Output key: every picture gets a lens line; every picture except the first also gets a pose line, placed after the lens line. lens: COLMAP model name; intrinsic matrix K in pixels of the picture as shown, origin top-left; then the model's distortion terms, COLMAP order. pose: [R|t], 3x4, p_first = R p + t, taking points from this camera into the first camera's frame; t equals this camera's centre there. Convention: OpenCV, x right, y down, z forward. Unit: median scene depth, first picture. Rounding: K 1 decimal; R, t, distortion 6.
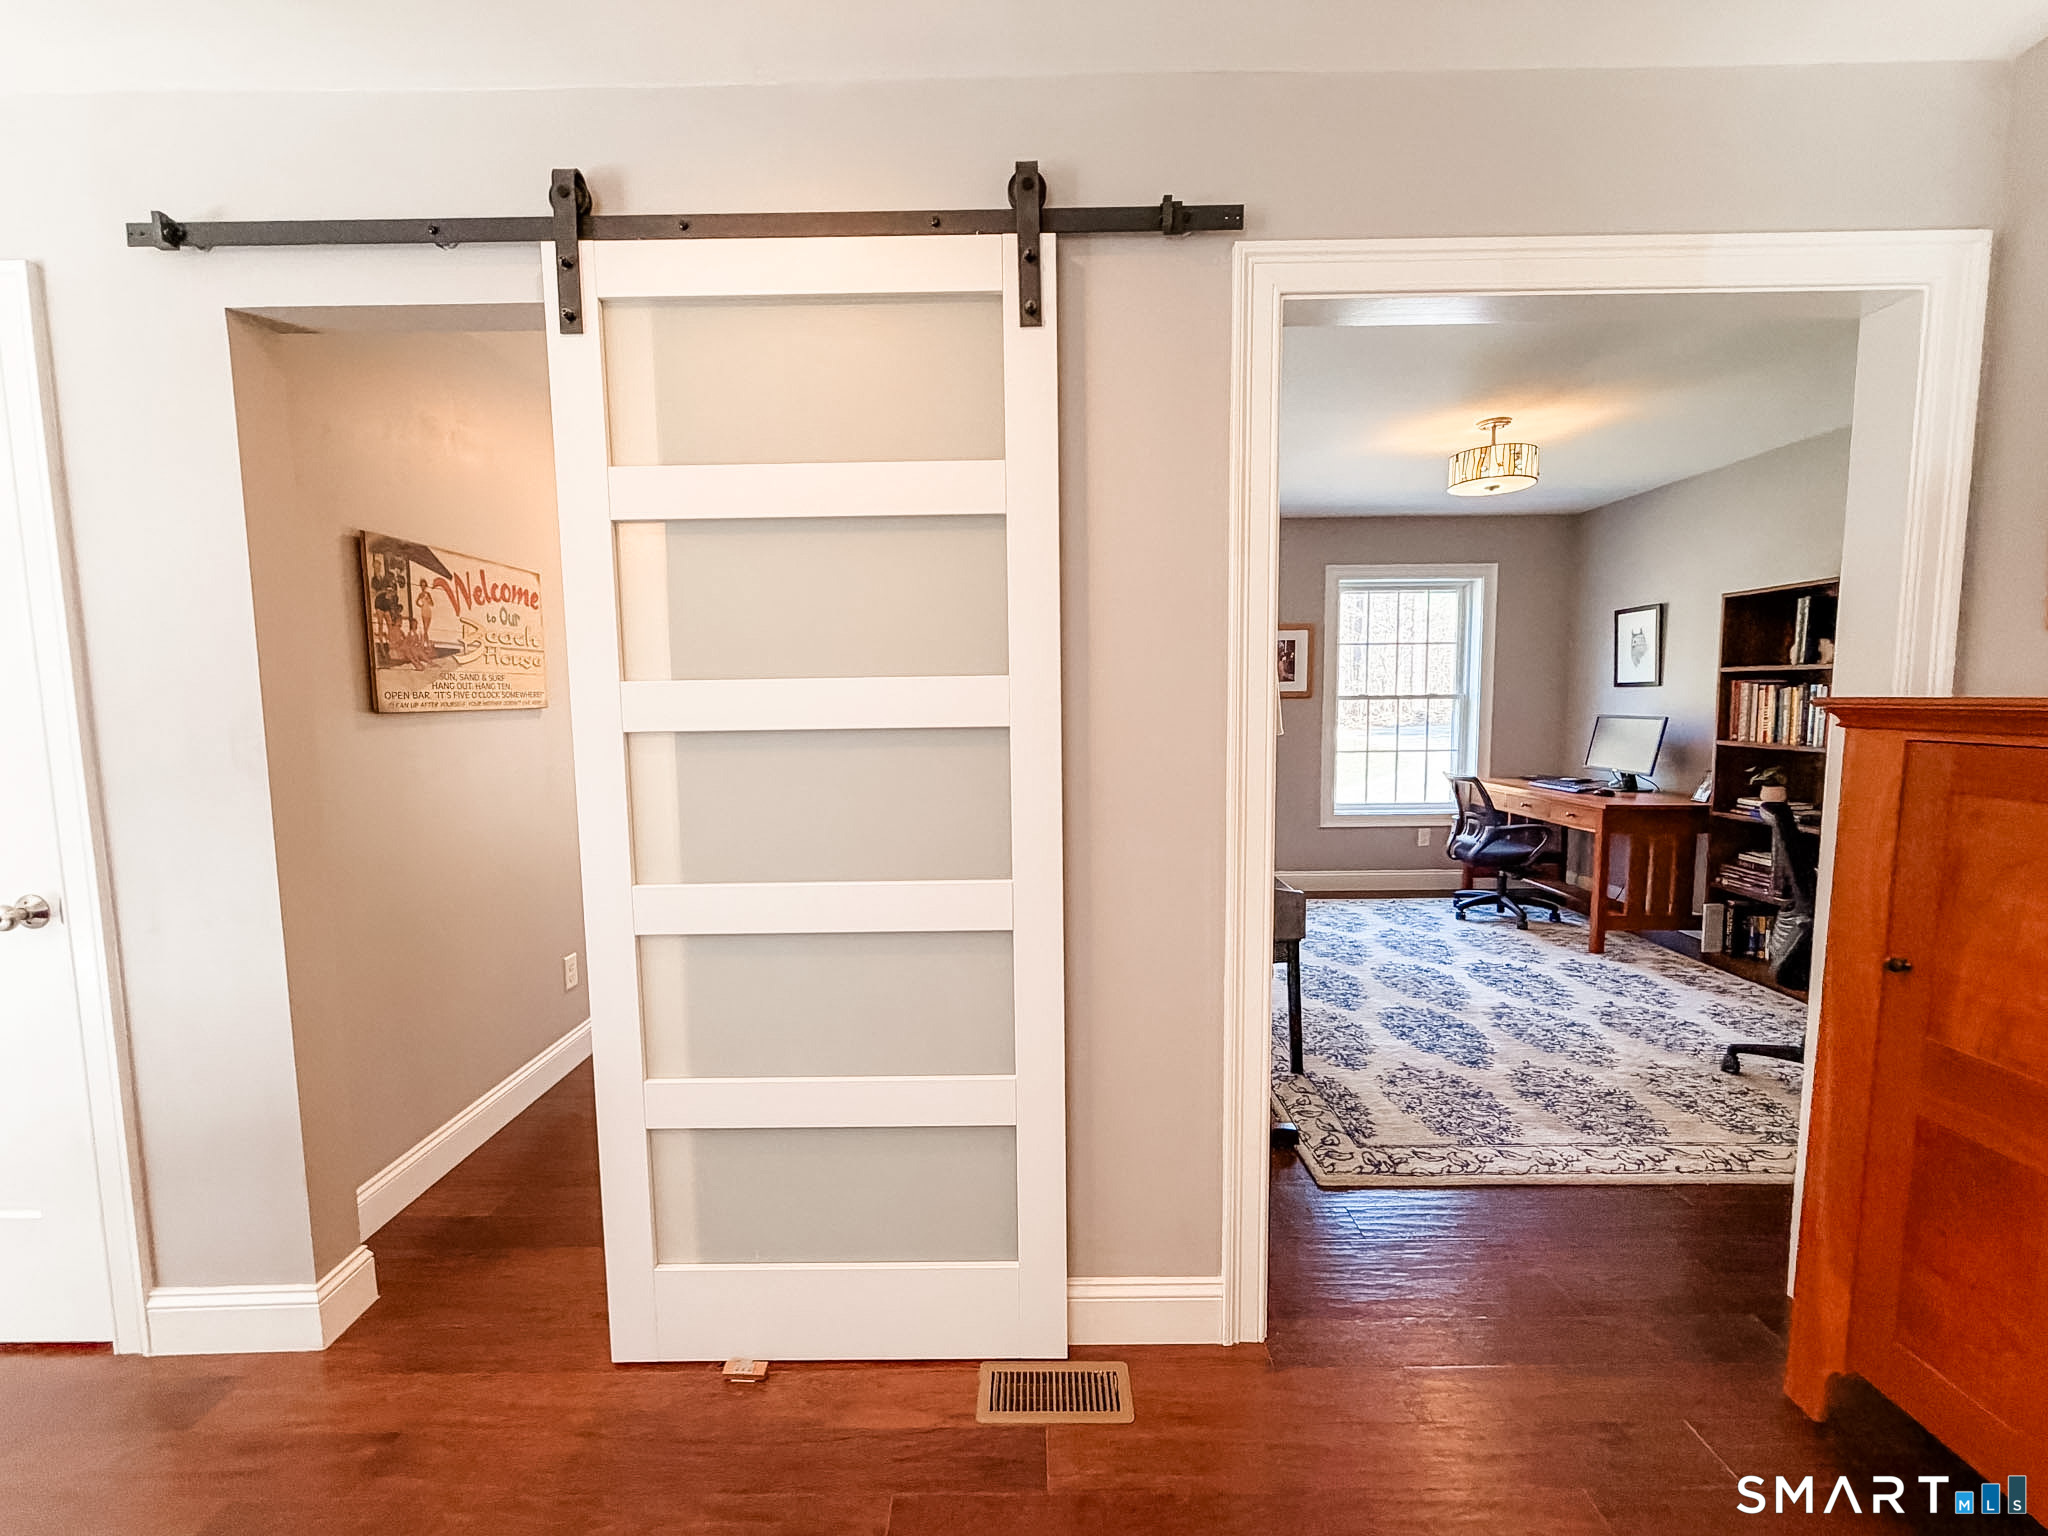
lens RADIAL K [[829.3, 0, 1024.0], [0, 829.3, 768.0], [0, 0, 1]] dist [-0.000440, 0.000173]
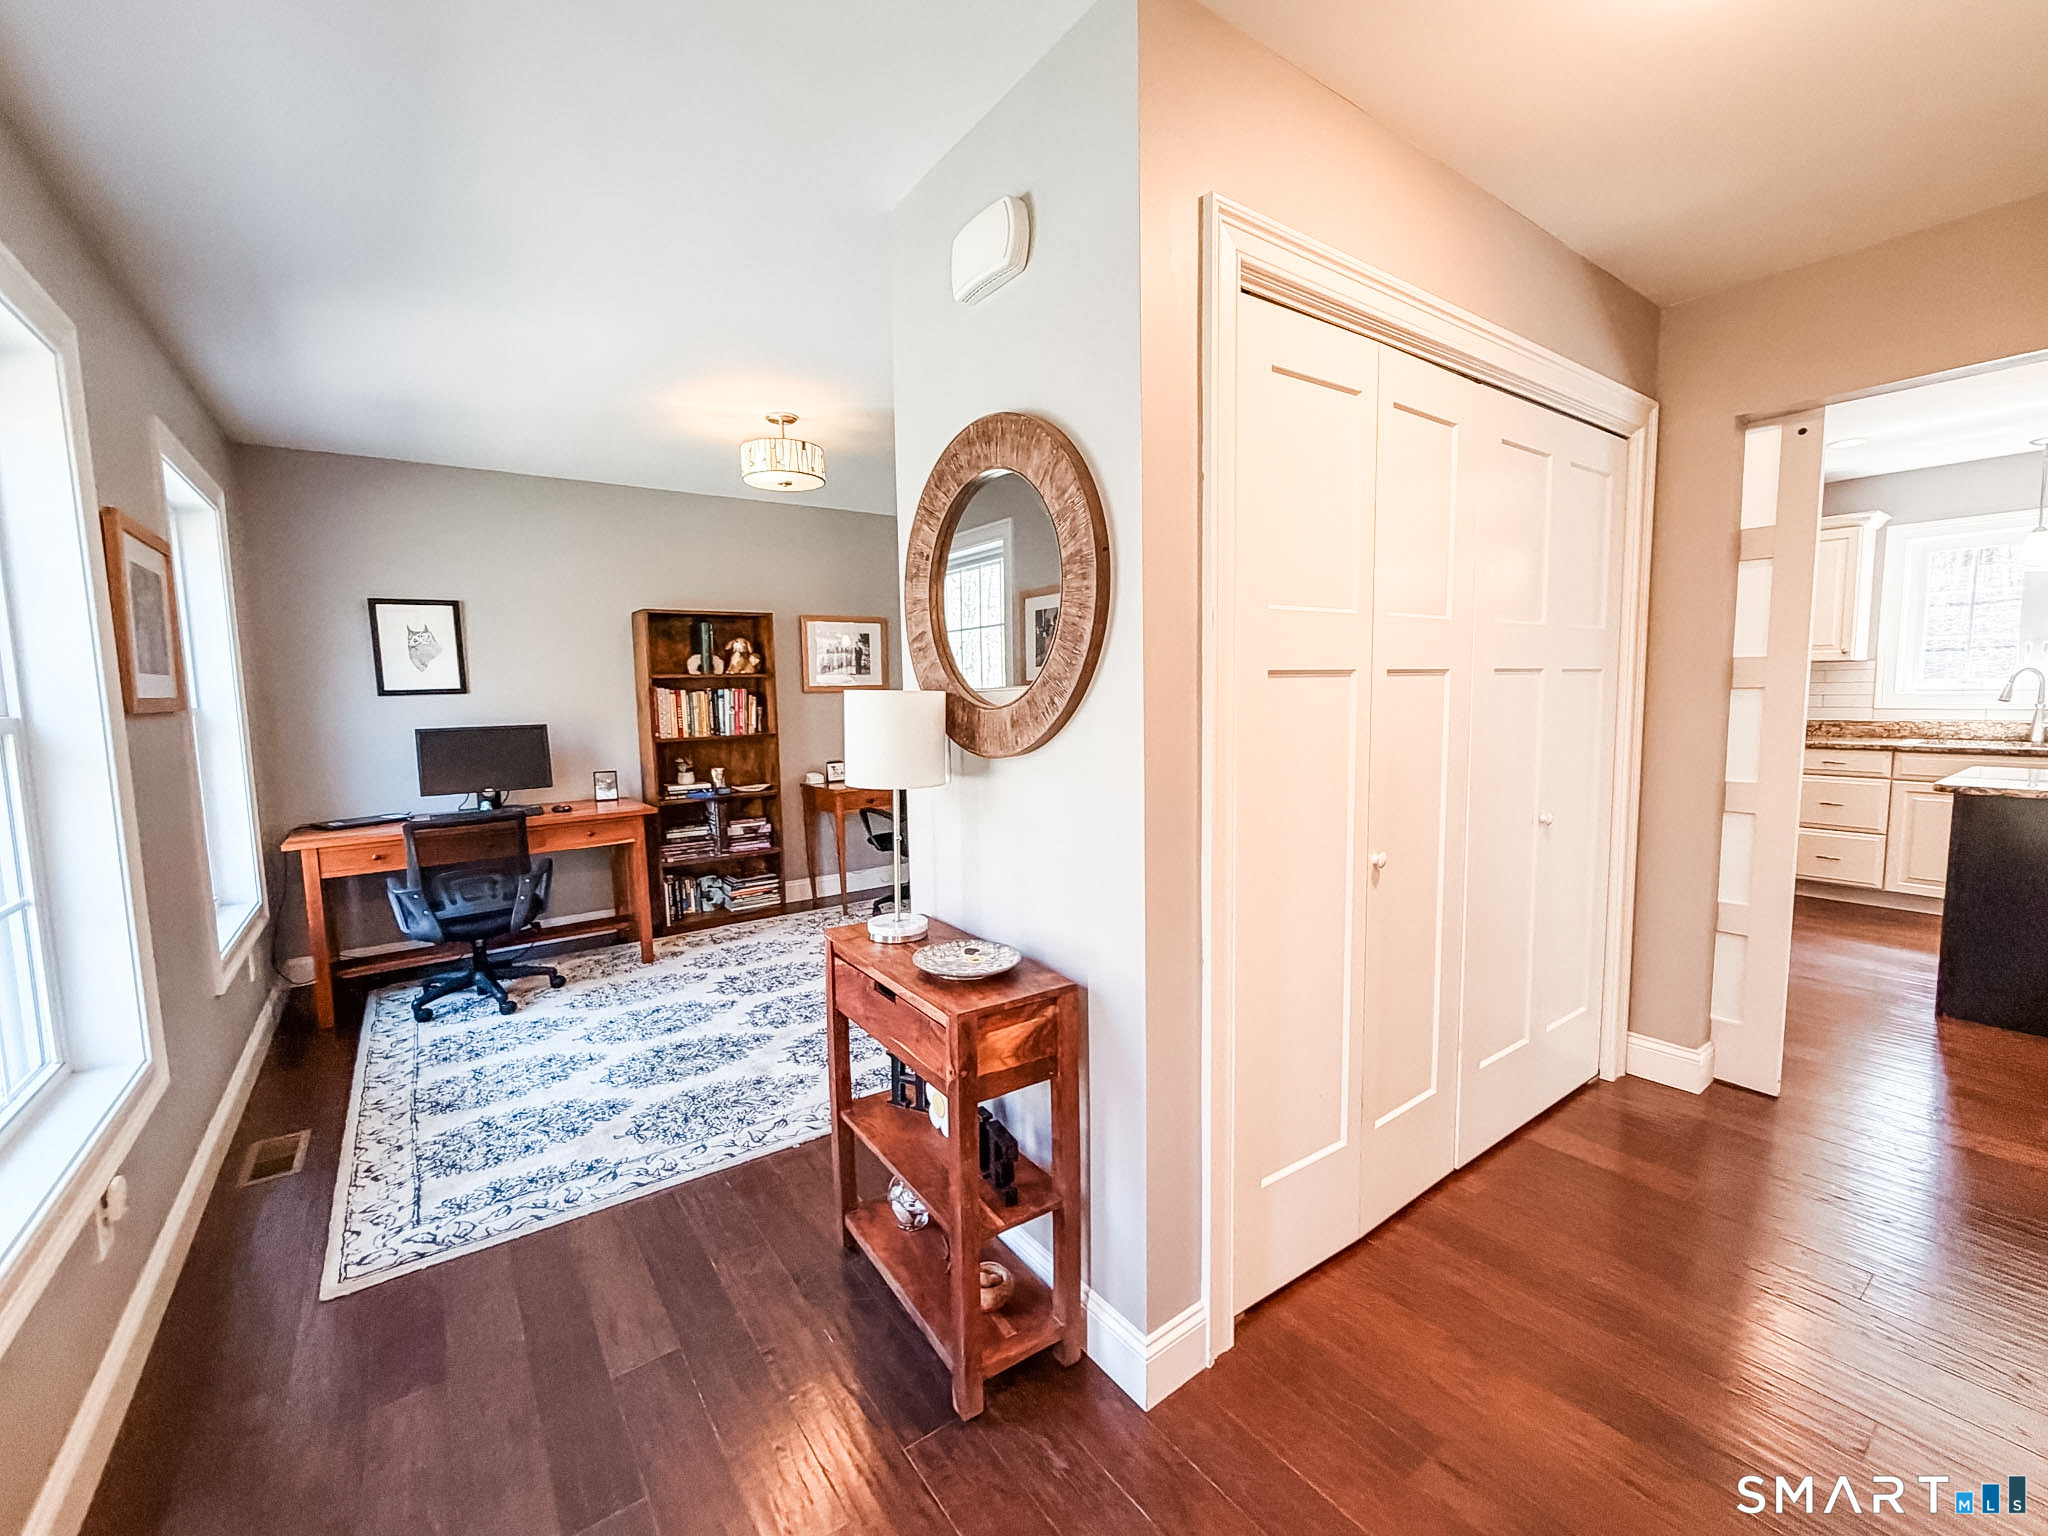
lens RADIAL K [[845.5, 0, 1024.0], [0, 845.5, 768.0], [0, 0, 1]] dist [0.000147, -0.000055]
pose [[-0.589438, -0.055387, 0.805913, -0.419336], [0.098001, 0.985375, 0.139397, -0.113647], [-0.801847, 0.161146, -0.575389, 1.361516]]
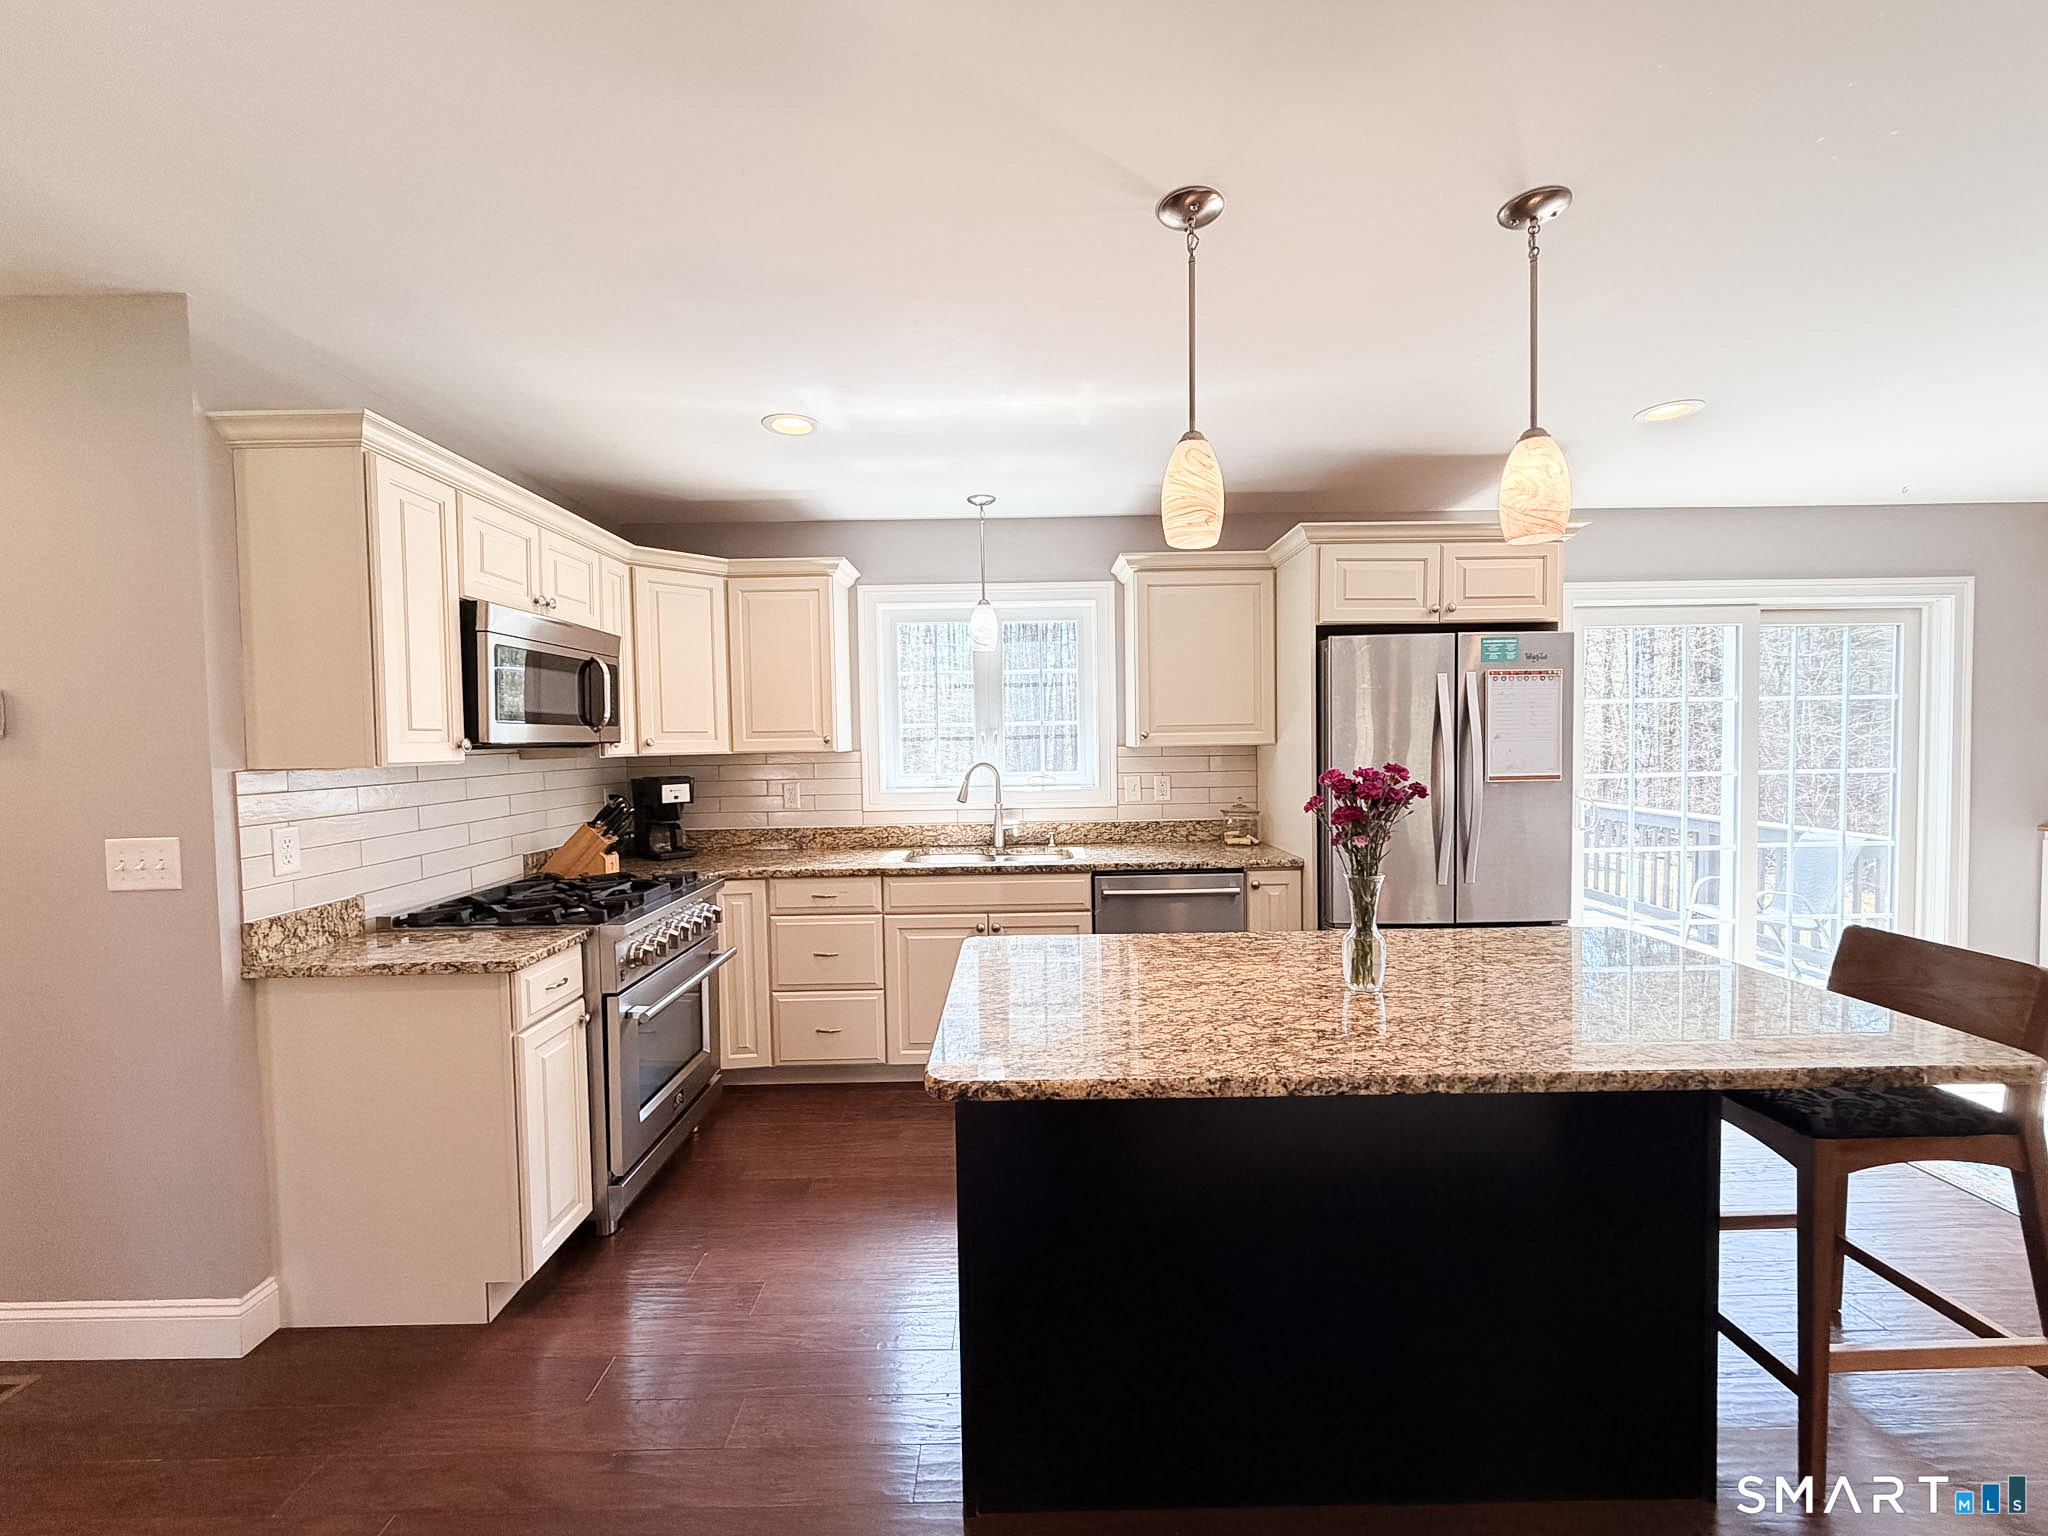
lens RADIAL K [[821.2, 0, 1024.0], [0, 821.2, 768.0], [0, 0, 1]] dist [-0.000508, 0.000076]
pose [[-0.999525, 0.029362, -0.009414, -0.317656], [0.027986, 0.992049, 0.122700, -0.060153], [0.012942, 0.122378, -0.992399, 0.477278]]
